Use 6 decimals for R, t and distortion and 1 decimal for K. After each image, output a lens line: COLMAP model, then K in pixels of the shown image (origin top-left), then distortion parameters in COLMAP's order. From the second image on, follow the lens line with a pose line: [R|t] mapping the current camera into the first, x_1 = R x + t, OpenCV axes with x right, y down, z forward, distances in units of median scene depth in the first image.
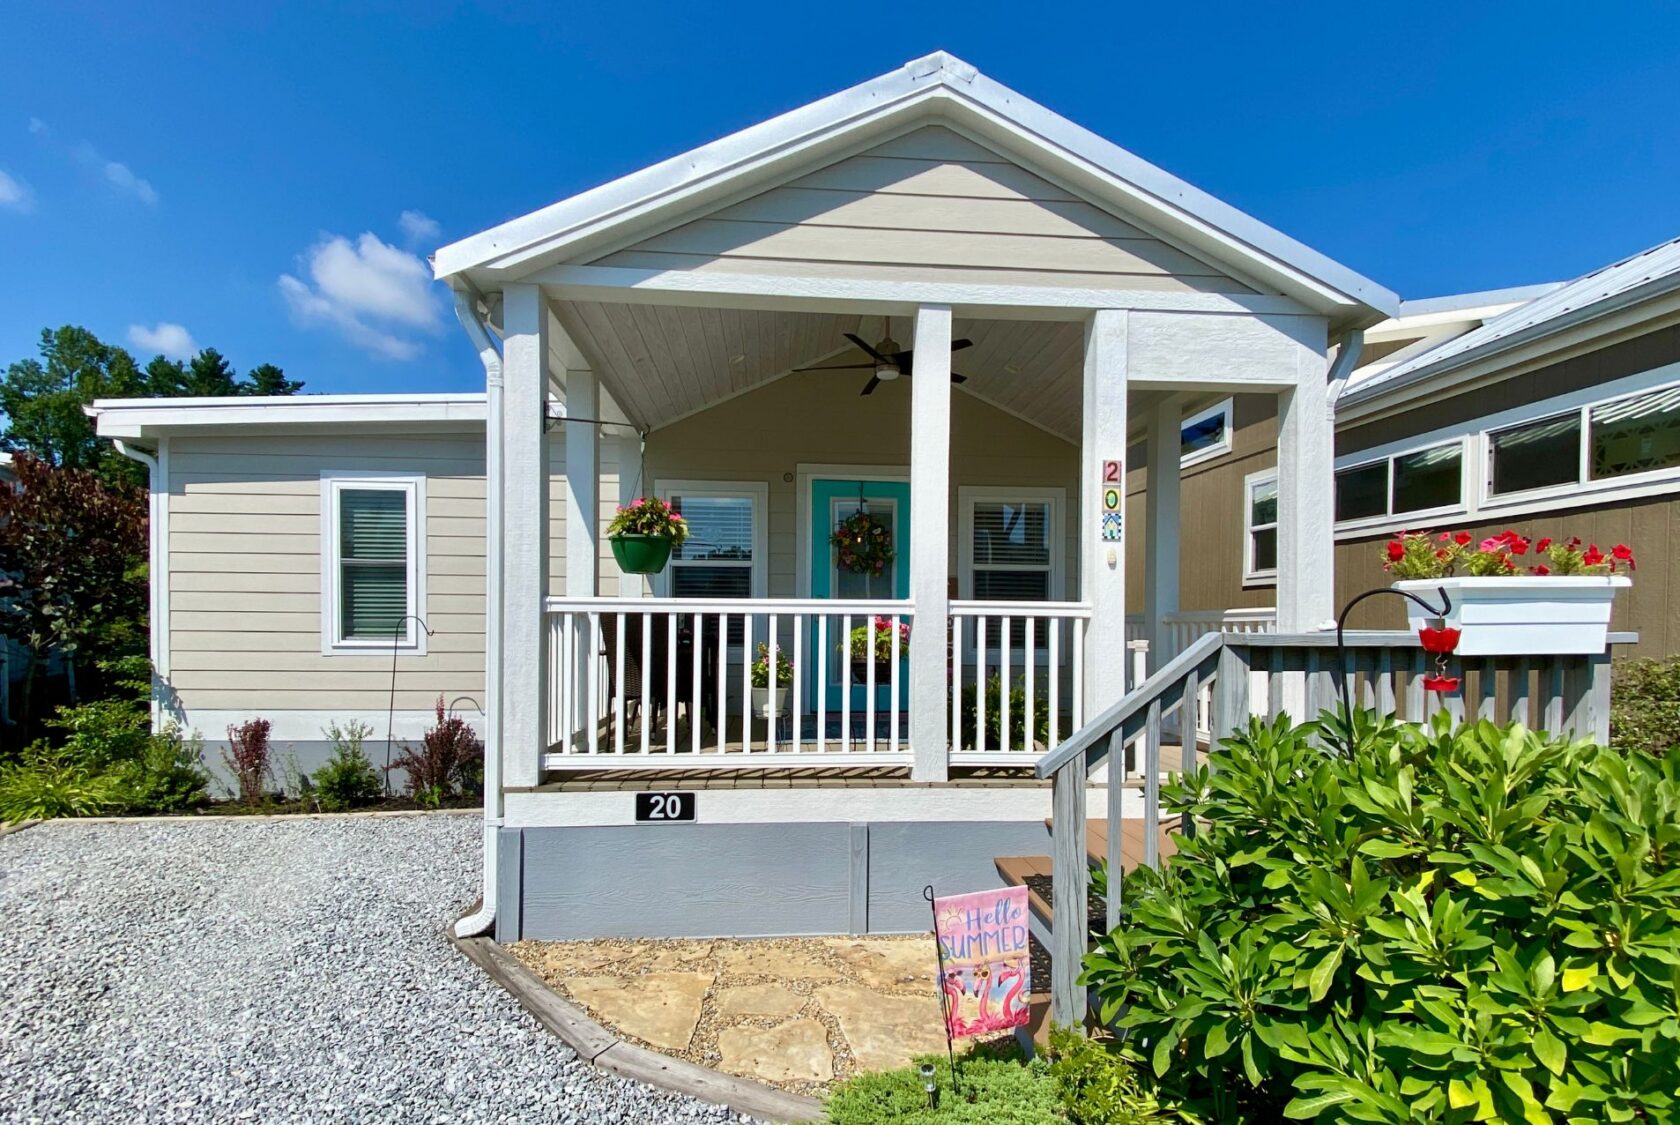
lens RADIAL K [[724.7, 0, 834.1], [0, 724.7, 621.7], [0, 0, 1]] dist [0.000363, -0.000109]
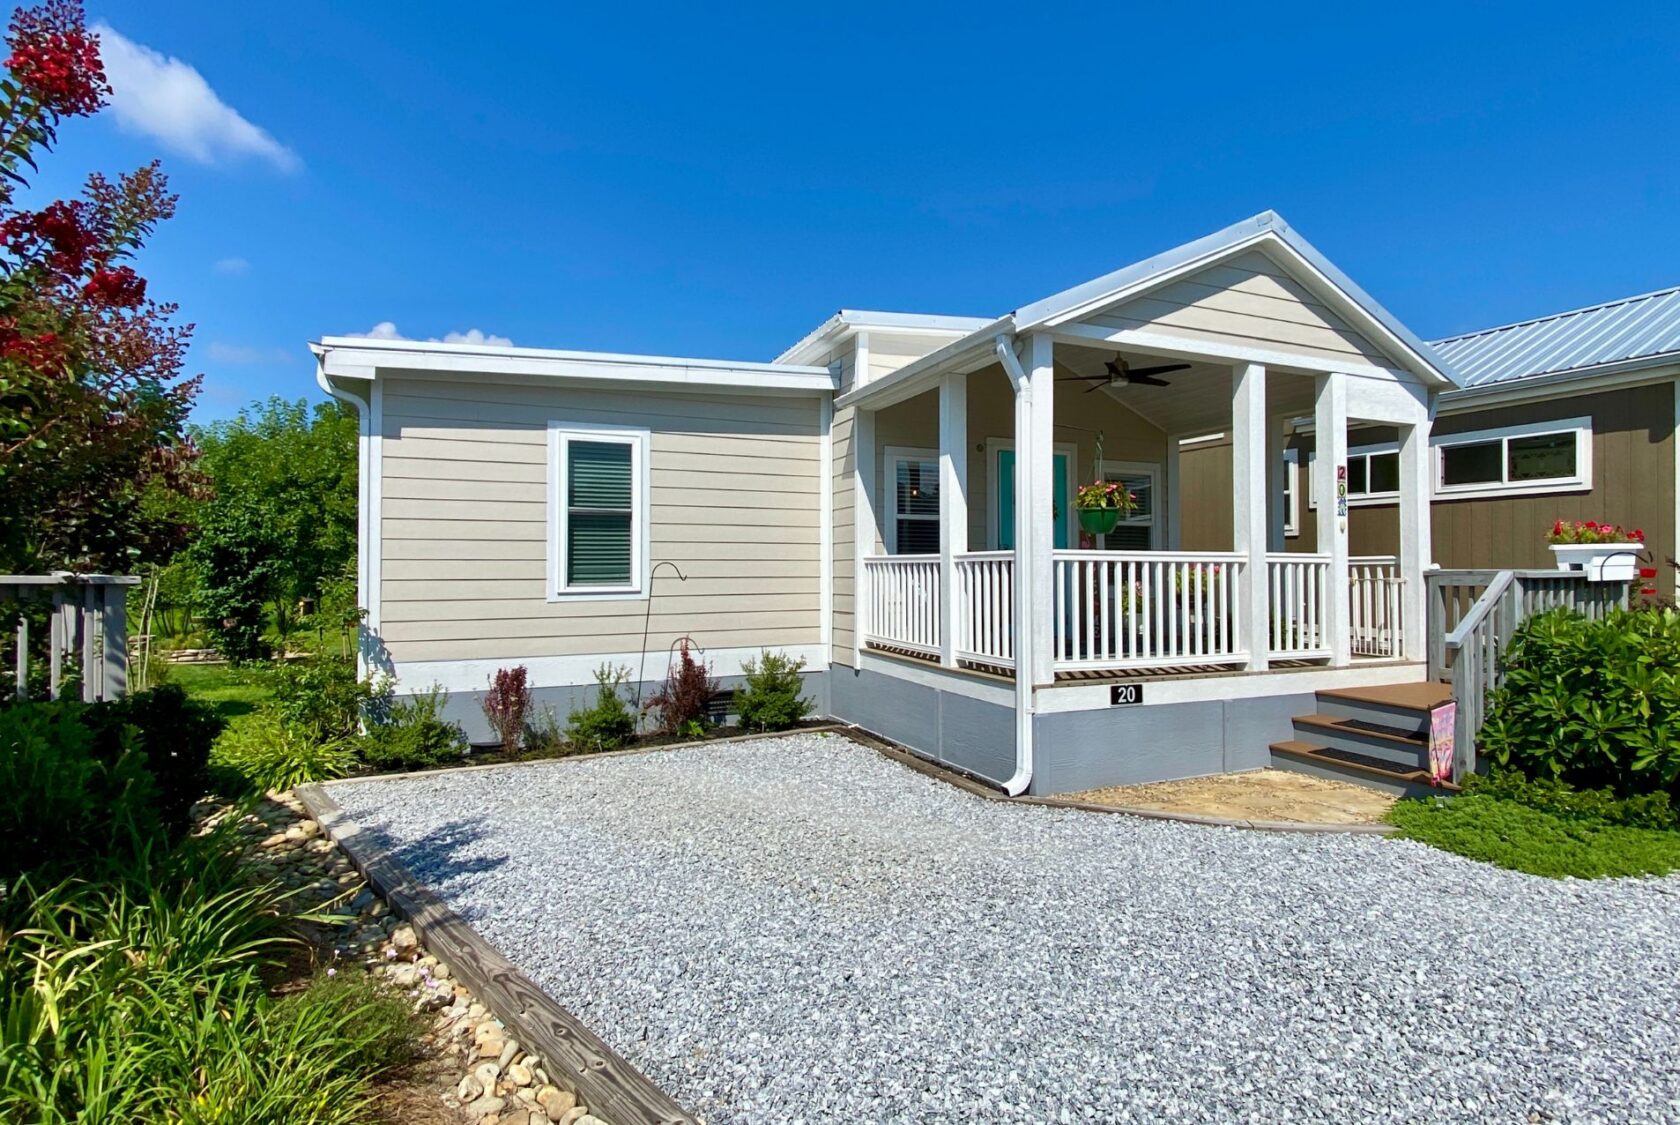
lens RADIAL K [[782.4, 0, 837.2], [0, 782.4, 542.3], [0, 0, 1]] dist [-0.001761, -0.000621]
pose [[0.951836, 0.003948, 0.306584, -0.897535], [0.004855, 0.999598, -0.027945, -0.006481], [-0.306571, 0.028088, 0.951433, -0.229410]]
